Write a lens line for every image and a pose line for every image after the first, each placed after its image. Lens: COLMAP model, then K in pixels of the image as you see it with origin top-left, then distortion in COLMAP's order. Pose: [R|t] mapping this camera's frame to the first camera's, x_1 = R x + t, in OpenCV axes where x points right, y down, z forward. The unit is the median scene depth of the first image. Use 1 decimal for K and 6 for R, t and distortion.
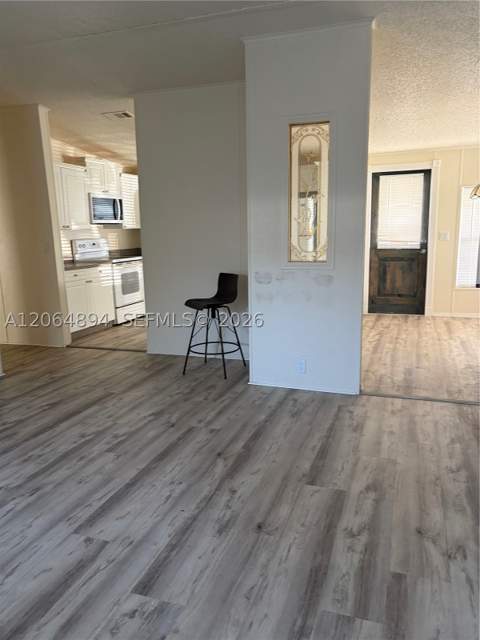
lens RADIAL K [[485.0, 0, 240.0], [0, 485.0, 320.0], [0, 0, 1]] dist [0.056890, -0.067275]
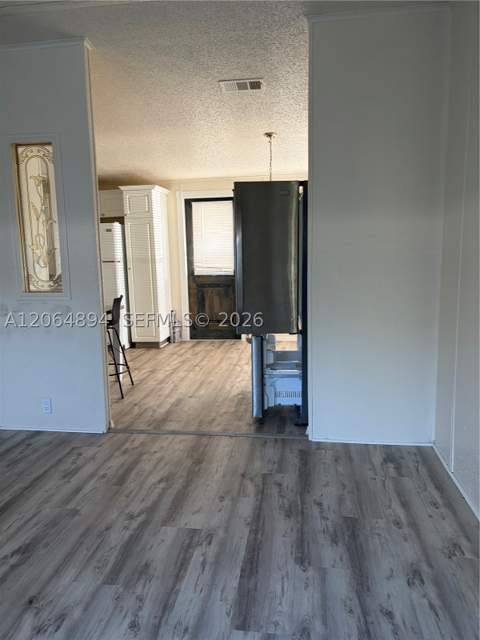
lens RADIAL K [[483.4, 0, 237.8], [0, 483.4, 330.0], [0, 0, 1]] dist [0.045834, -0.070523]
pose [[0.980151, -0.031750, 0.195696, 0.319205], [0.037162, 0.999020, -0.024046, -0.012353], [-0.194740, 0.030841, 0.980370, 0.029071]]
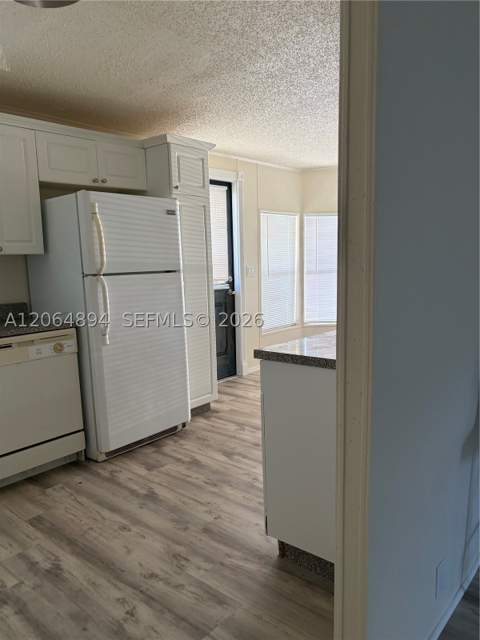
lens RADIAL K [[486.1, 0, 243.1], [0, 486.1, 321.8], [0, 0, 1]] dist [0.055107, -0.059998]
pose [[0.356191, -0.111881, 0.927691, -0.555883], [0.190790, 0.980599, 0.045007, -0.227005], [-0.914728, 0.160963, 0.370627, 1.292861]]
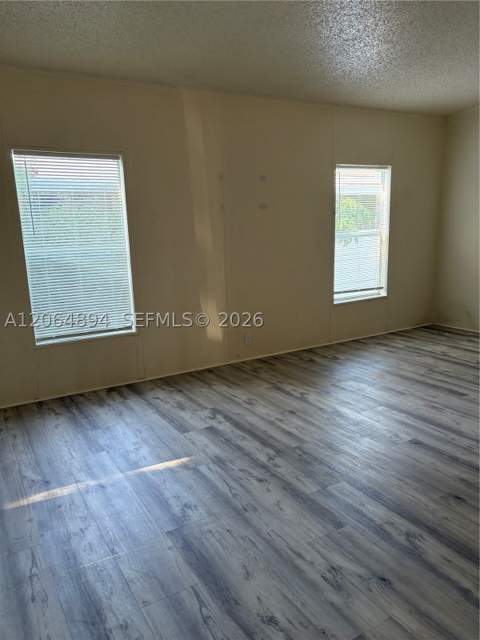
lens RADIAL K [[485.0, 0, 240.0], [0, 485.0, 320.0], [0, 0, 1]] dist [0.056890, -0.067275]
pose [[-0.645138, 0.191661, -0.739637, 0.577948], [-0.098001, 0.939275, 0.328873, -0.121801], [0.757755, 0.284654, -0.587179, 0.652624]]
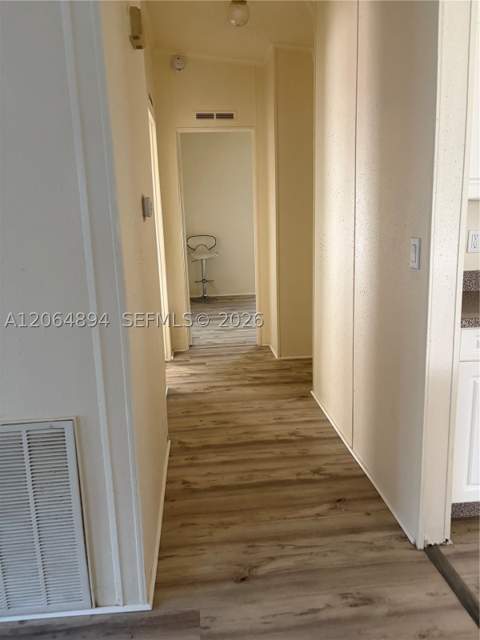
lens RADIAL K [[485.0, 0, 240.0], [0, 485.0, 320.0], [0, 0, 1]] dist [0.056890, -0.067275]
pose [[0.428236, 0.204334, -0.880262, -0.215291], [-0.151254, 0.976566, 0.153105, -0.199344], [0.890919, 0.067578, 0.449107, 1.083765]]
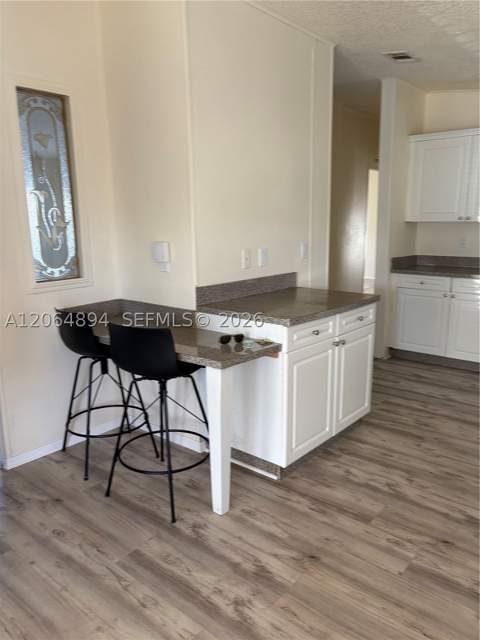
lens RADIAL K [[487.7, 0, 235.6], [0, 487.7, 319.7], [0, 0, 1]] dist [0.065221, -0.057718]
pose [[-0.352116, 0.210693, -0.911934, 0.761750], [-0.156697, 0.947311, 0.279371, -0.321690], [0.922746, 0.241268, -0.300548, 1.514852]]
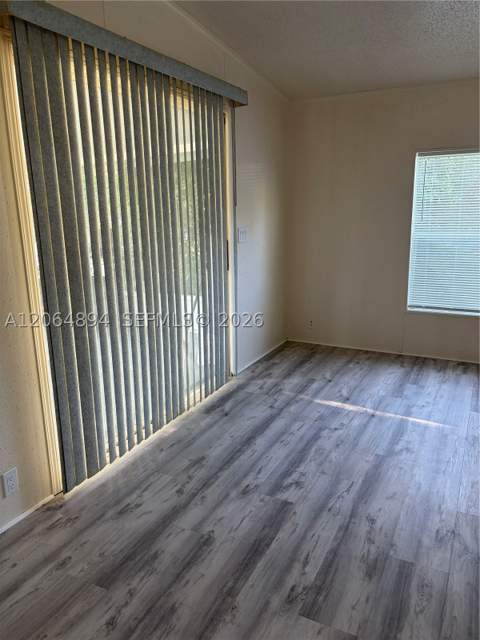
lens RADIAL K [[486.1, 0, 243.1], [0, 486.1, 321.8], [0, 0, 1]] dist [0.055107, -0.059998]
pose [[-0.991425, 0.003196, 0.130638, 0.377168], [0.056361, 0.912399, 0.405403, -0.201368], [-0.117898, 0.409290, -0.904755, 0.940992]]
